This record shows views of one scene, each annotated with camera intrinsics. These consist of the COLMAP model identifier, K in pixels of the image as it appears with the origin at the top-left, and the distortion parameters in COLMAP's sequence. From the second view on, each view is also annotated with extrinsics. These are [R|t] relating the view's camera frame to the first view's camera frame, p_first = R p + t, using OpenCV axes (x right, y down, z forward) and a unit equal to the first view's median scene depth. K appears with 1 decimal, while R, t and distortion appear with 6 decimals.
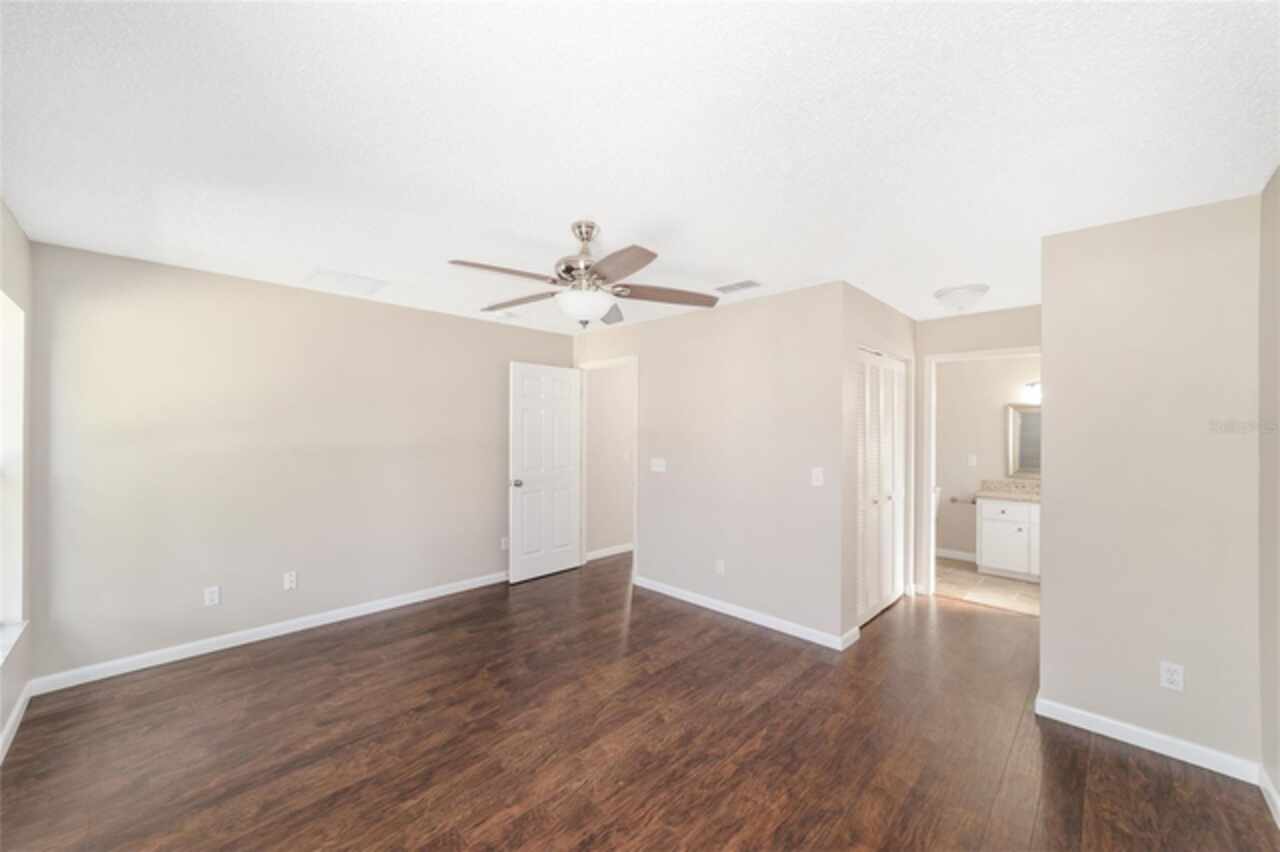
lens RADIAL K [[490.4, 0, 636.8], [0, 490.4, 428.8], [0, 0, 1]] dist [-0.021045, 0.009044]
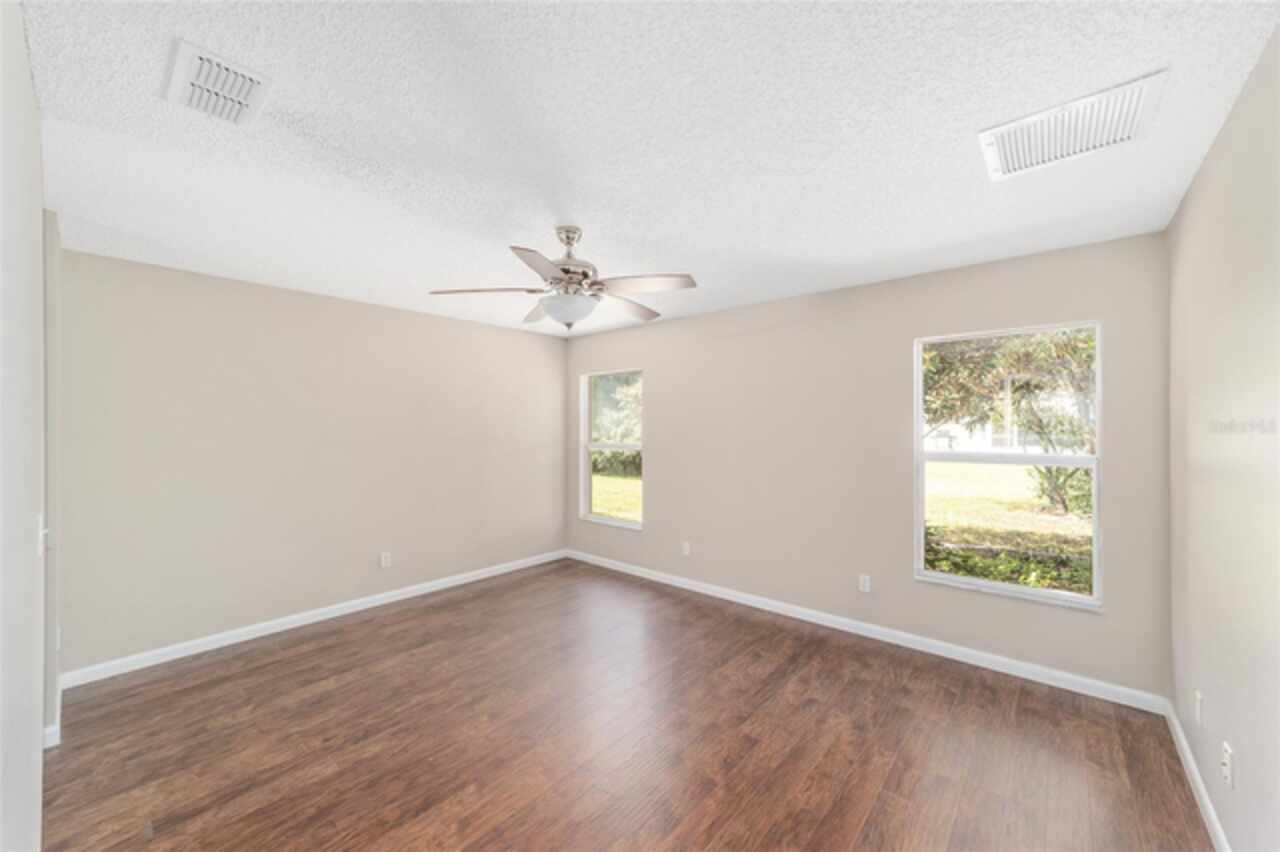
lens RADIAL K [[490.4, 0, 636.8], [0, 490.4, 428.8], [0, 0, 1]] dist [-0.021045, 0.009044]
pose [[-0.998398, -0.004589, -0.056397, -0.183150], [-0.004586, 0.999989, -0.000193, 0.004012], [0.056397, 0.000066, -0.998408, 1.945018]]
